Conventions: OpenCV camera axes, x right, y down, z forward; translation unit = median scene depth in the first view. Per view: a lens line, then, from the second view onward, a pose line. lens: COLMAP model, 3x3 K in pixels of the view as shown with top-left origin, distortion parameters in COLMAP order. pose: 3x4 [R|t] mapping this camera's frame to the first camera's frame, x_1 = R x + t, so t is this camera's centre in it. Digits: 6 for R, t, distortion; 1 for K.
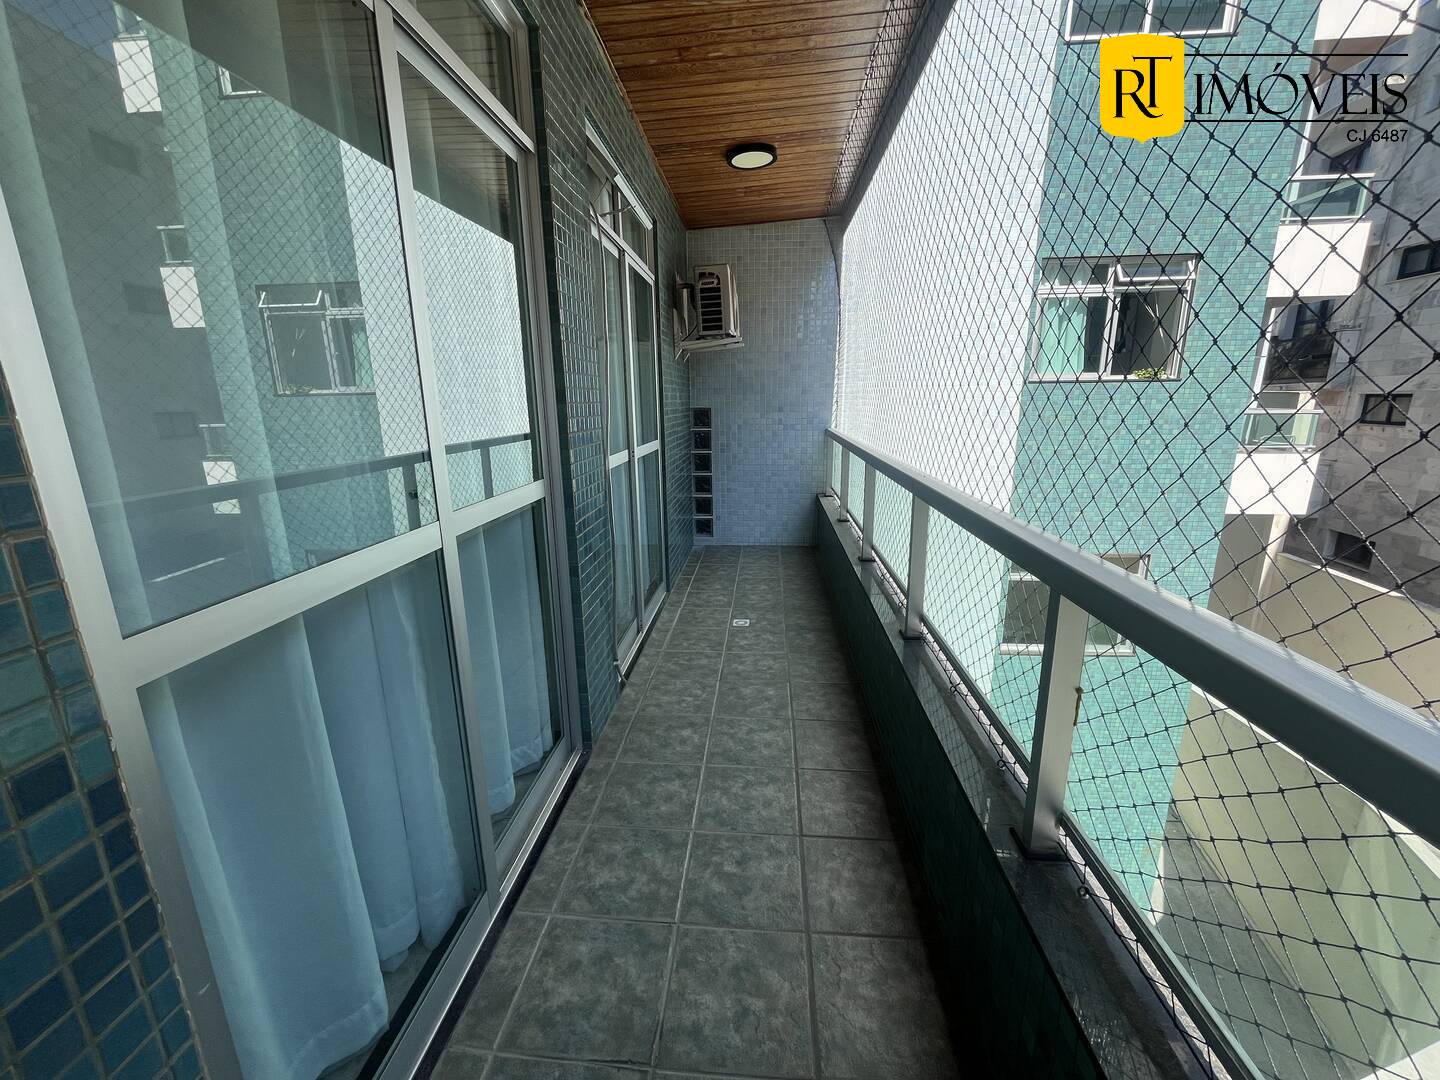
lens RADIAL K [[579.9, 0, 722.2], [0, 579.9, 537.3], [0, 0, 1]] dist [-0.000473, -0.001443]
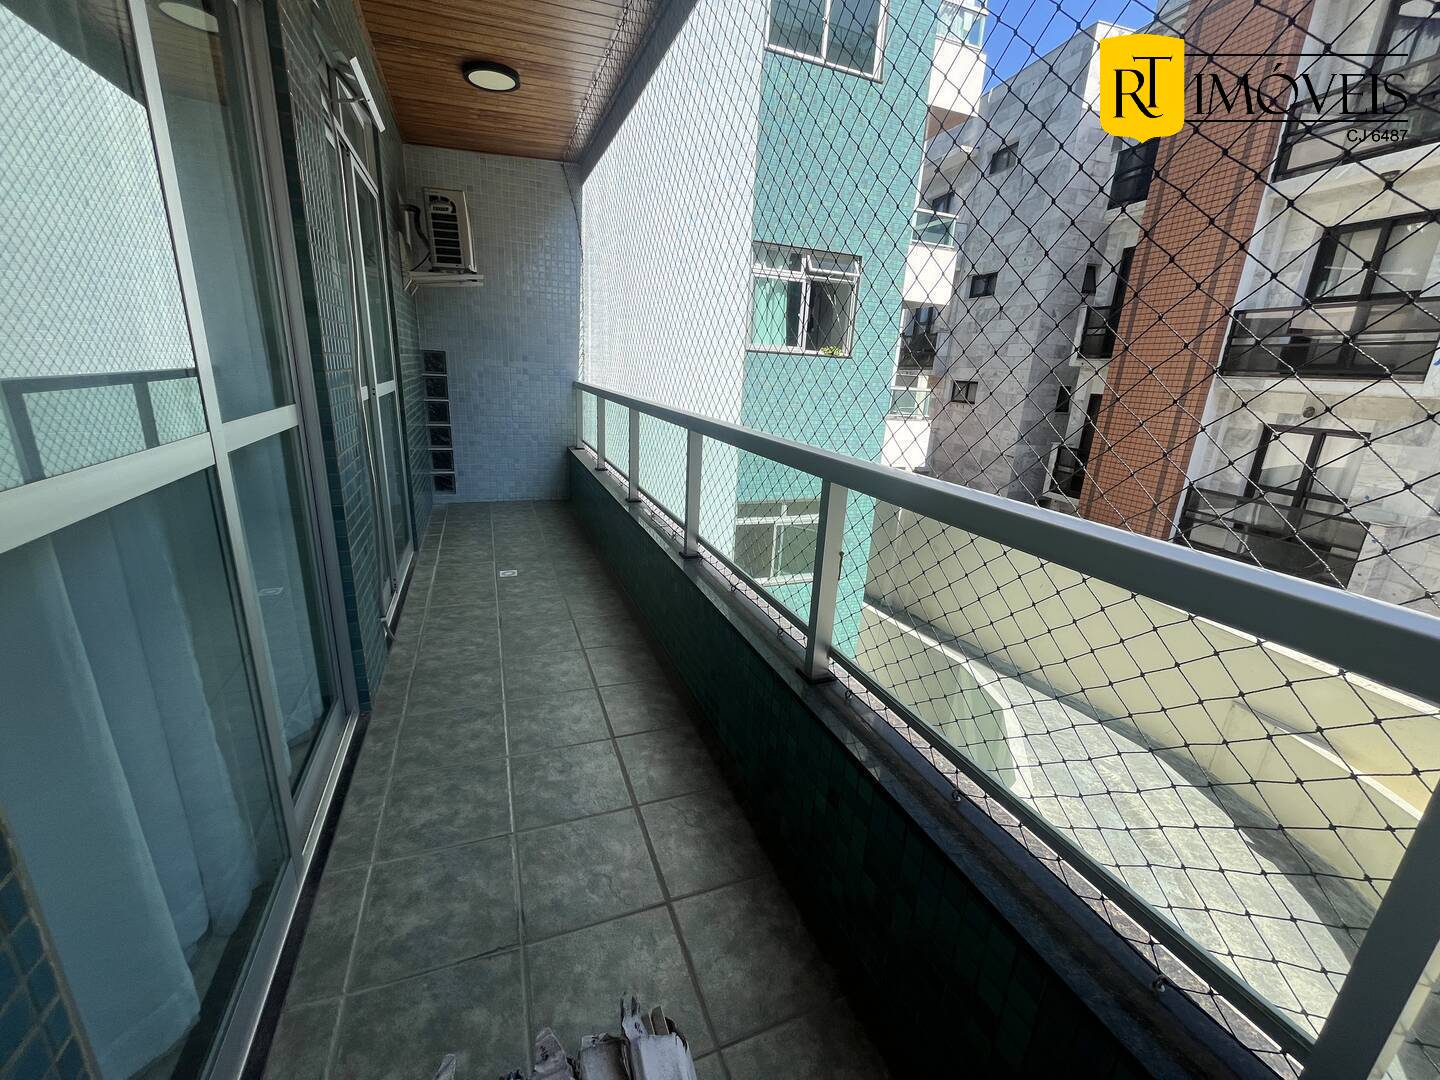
lens RADIAL K [[579.9, 0, 719.1], [0, 579.9, 537.8], [0, 0, 1]] dist [-0.000473, -0.001443]
pose [[0.896654, -0.066476, 0.437713, -0.087209], [0.040817, 0.996865, 0.067781, 0.042335], [-0.440846, -0.042909, 0.896556, -0.038129]]
